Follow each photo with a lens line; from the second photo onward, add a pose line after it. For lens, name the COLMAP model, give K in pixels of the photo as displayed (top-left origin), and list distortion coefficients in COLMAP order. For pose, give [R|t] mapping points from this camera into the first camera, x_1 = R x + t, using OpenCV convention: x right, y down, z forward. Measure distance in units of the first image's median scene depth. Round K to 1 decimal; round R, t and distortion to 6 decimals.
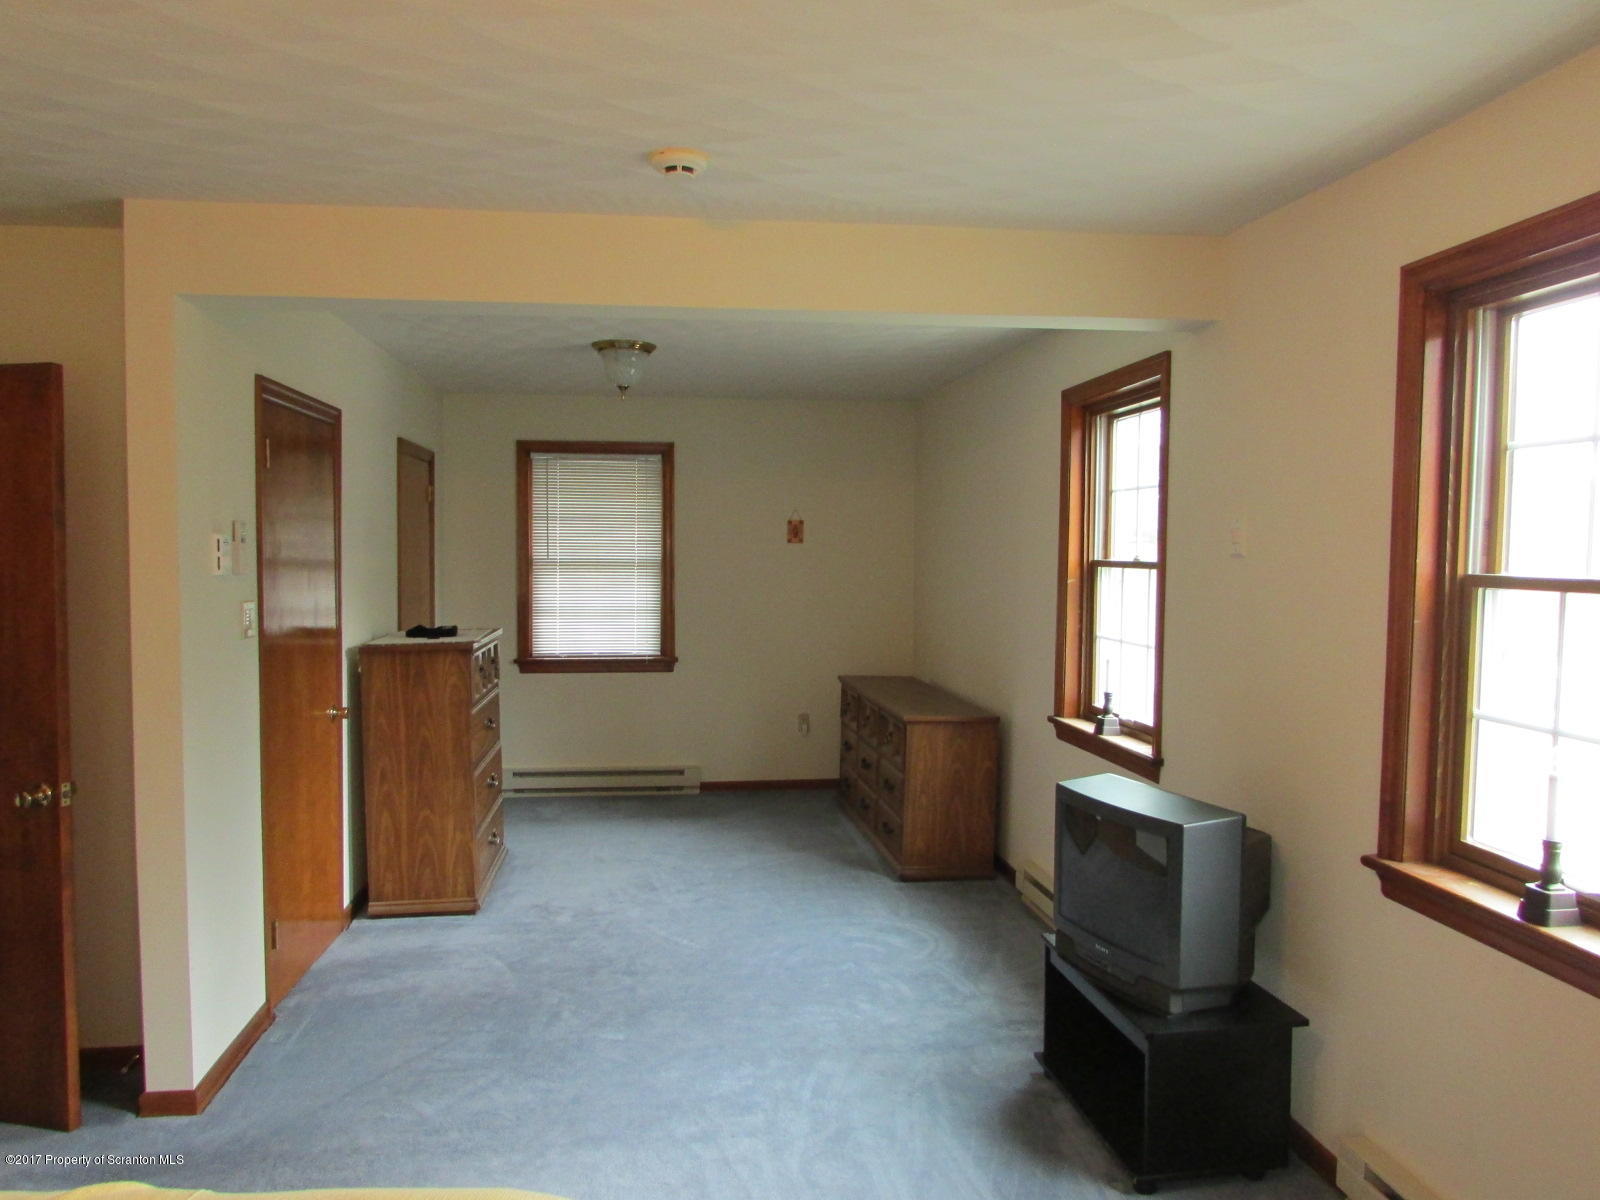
lens RADIAL K [[1146.0, 0, 795.2], [0, 1146.0, 602.7], [0, 0, 1]] dist [-0.029717, 0.016722]
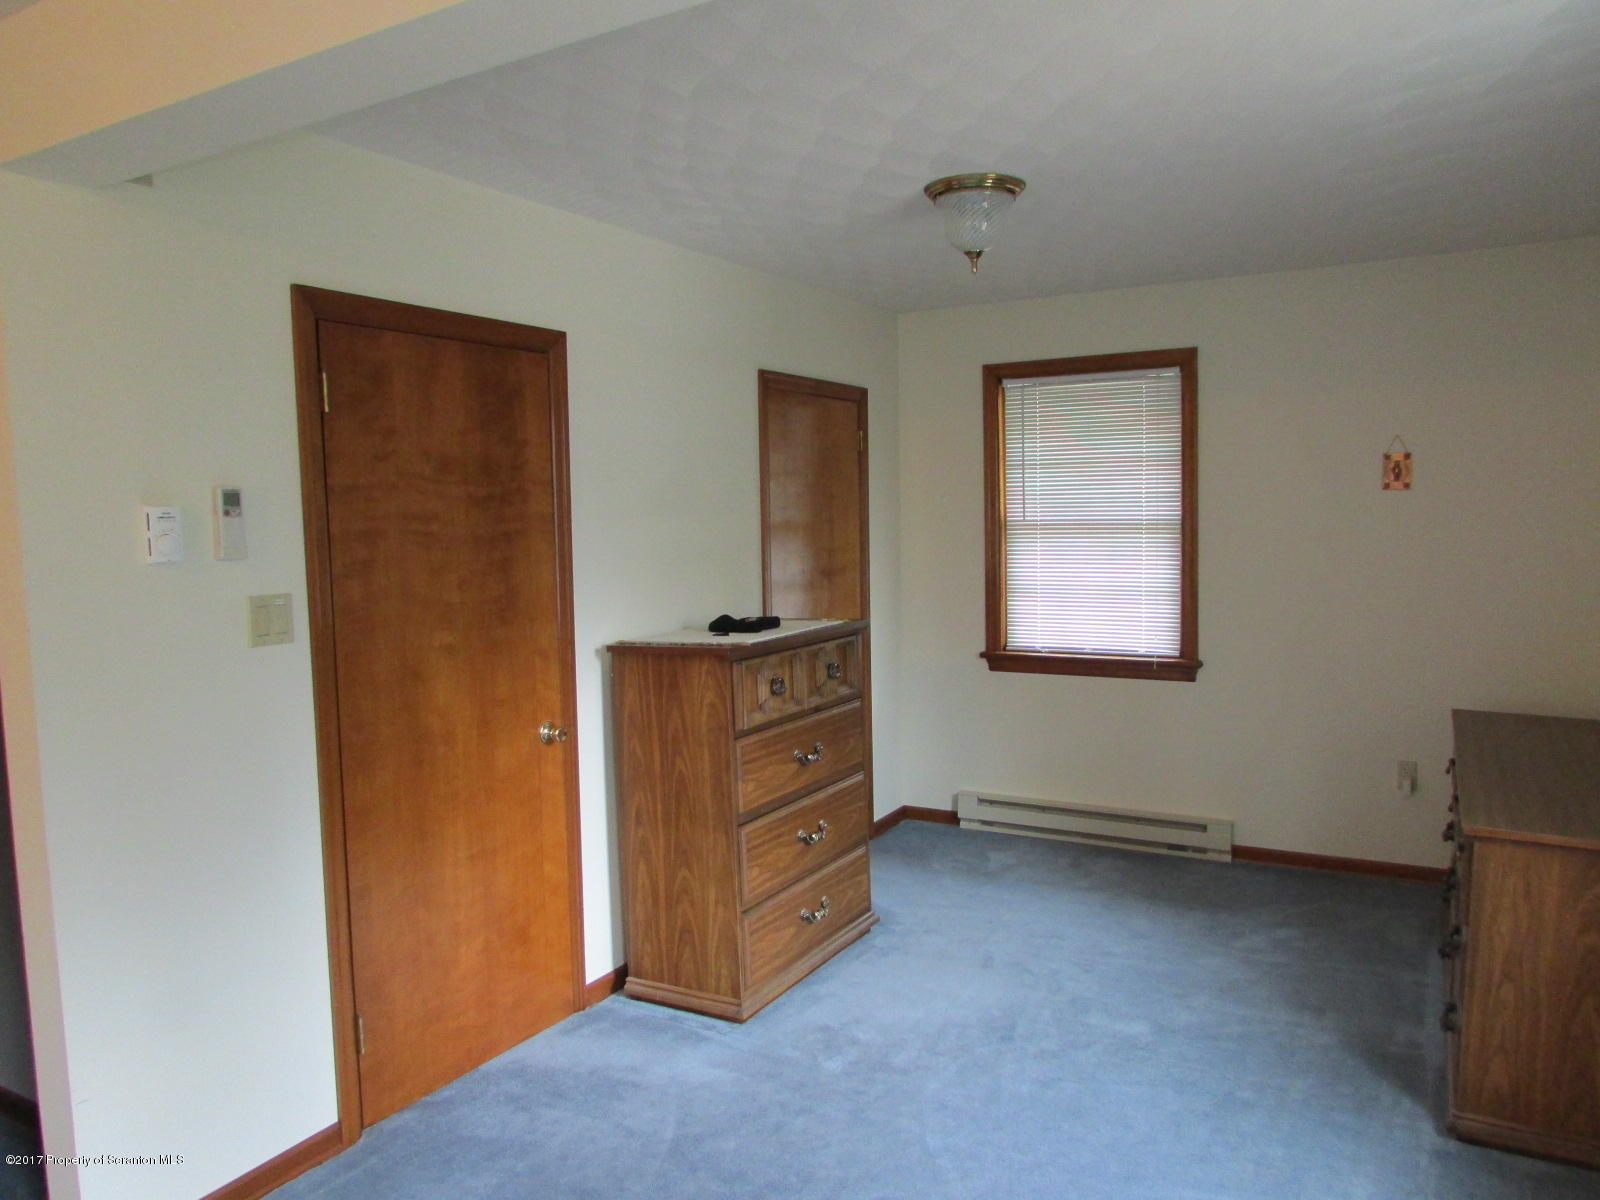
lens RADIAL K [[1146.0, 0, 806.2], [0, 1146.0, 605.7], [0, 0, 1]] dist [-0.029717, 0.016722]
pose [[0.799457, 0.029129, -0.600017, 0.159335], [-0.005426, 0.999133, 0.041275, -0.017211], [0.600699, -0.029742, 0.798922, 0.418999]]
